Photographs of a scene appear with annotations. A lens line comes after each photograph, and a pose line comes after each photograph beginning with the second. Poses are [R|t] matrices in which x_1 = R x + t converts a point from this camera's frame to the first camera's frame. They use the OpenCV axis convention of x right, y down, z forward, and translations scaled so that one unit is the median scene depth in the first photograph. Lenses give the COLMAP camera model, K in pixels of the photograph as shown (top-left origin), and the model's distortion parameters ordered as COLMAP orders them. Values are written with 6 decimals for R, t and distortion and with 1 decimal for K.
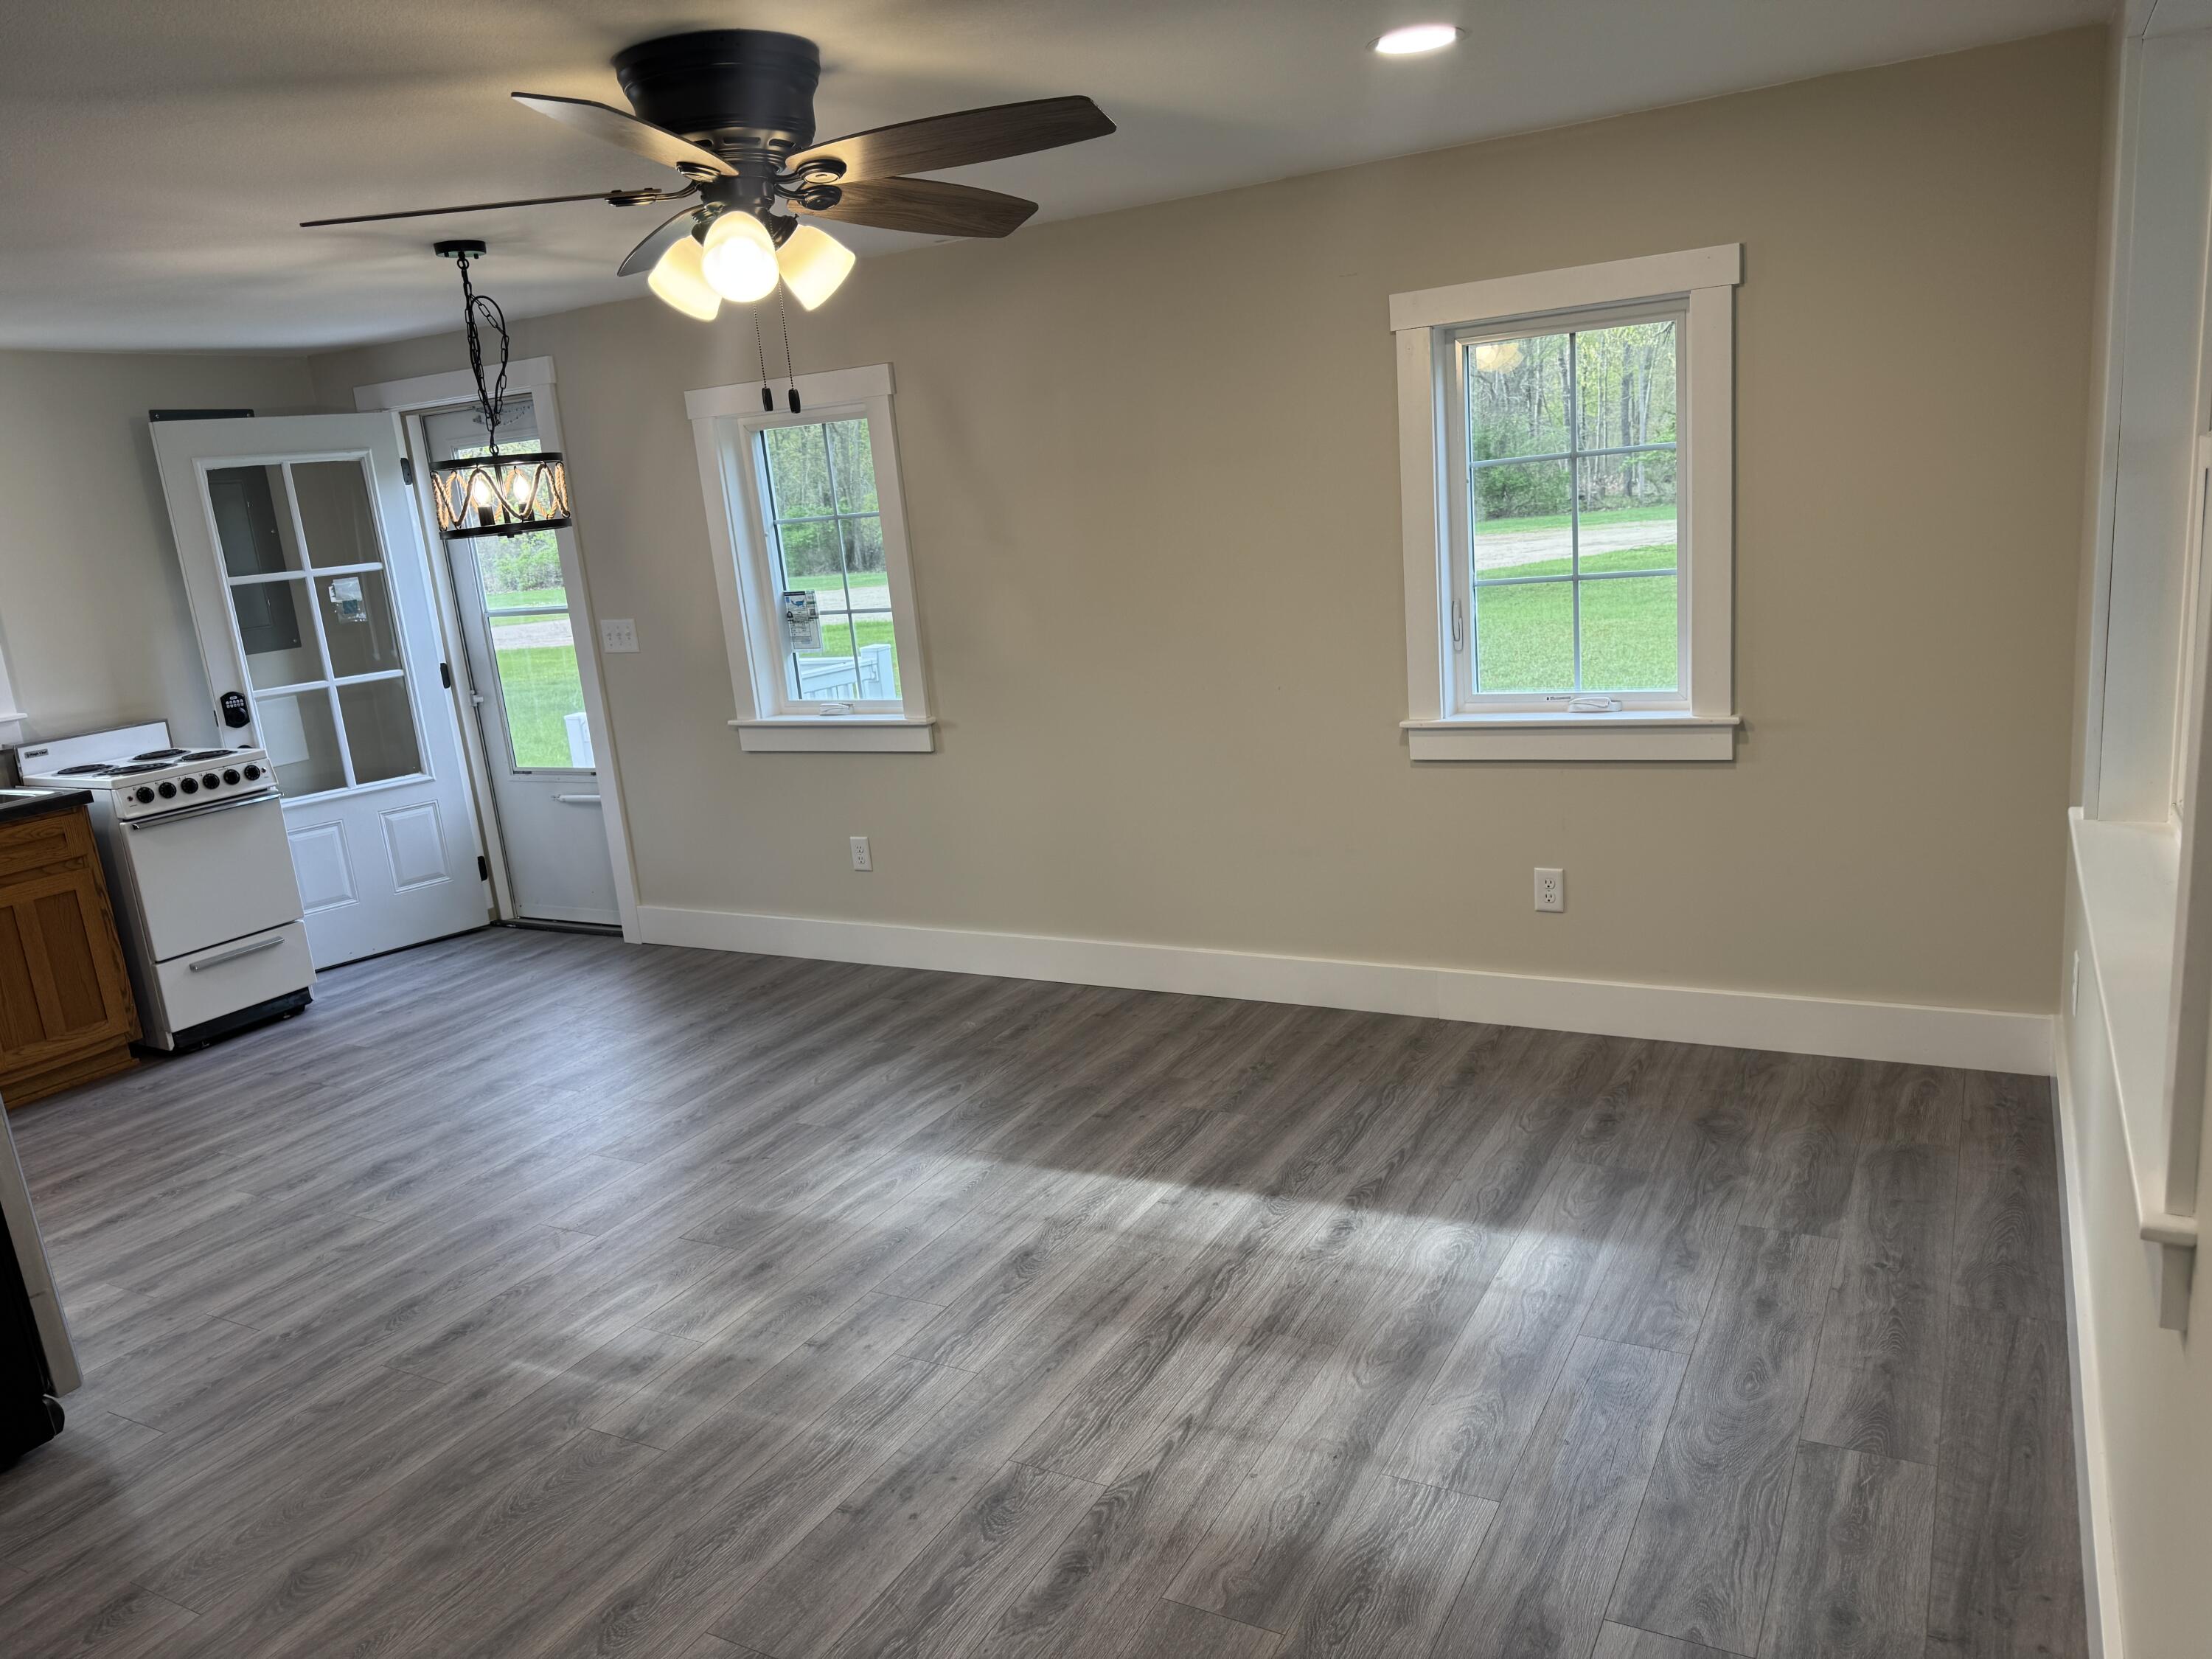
lens RADIAL K [[1545.1, 0, 1111.6], [0, 1545.1, 829.1], [0, 0, 1]] dist [0.017282, -0.016872]
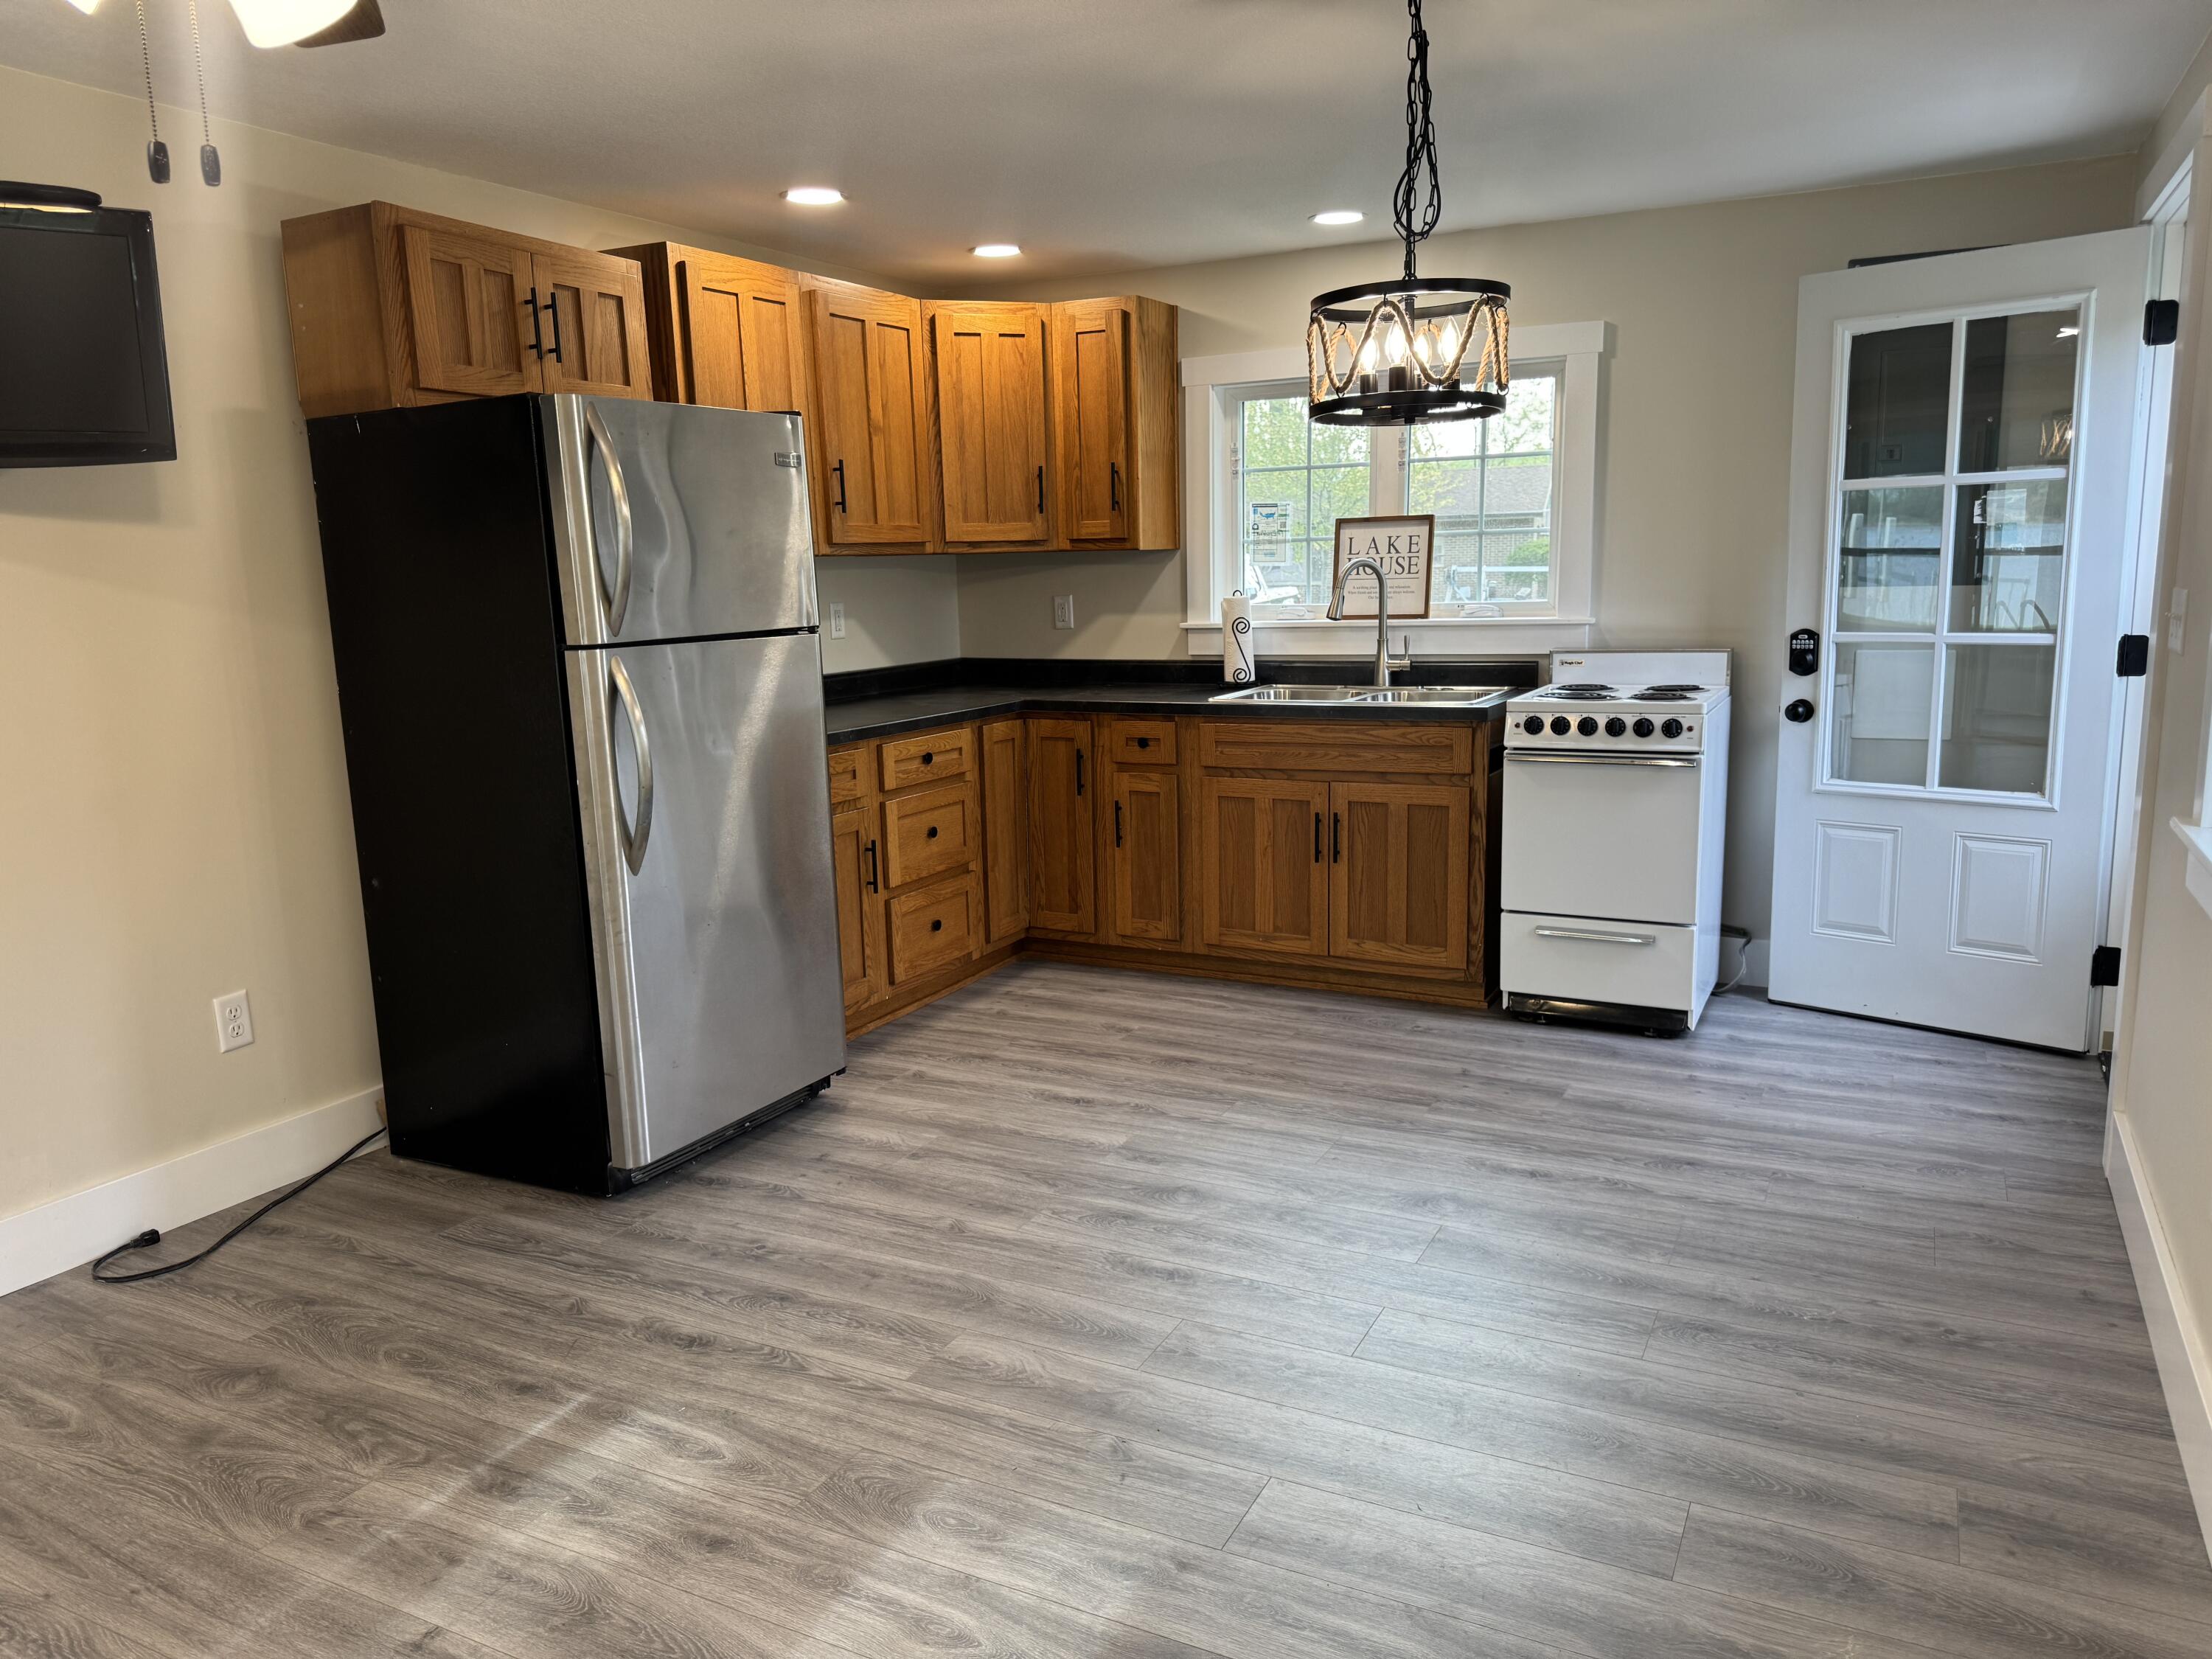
lens RADIAL K [[1545.1, 0, 1114.5], [0, 1545.1, 839.9], [0, 0, 1]] dist [0.017282, -0.016872]
pose [[0.044980, 0.260630, -0.964390, 0.225366], [-0.204531, 0.947320, 0.246478, -0.129124], [0.977826, 0.186161, 0.095917, 0.722226]]
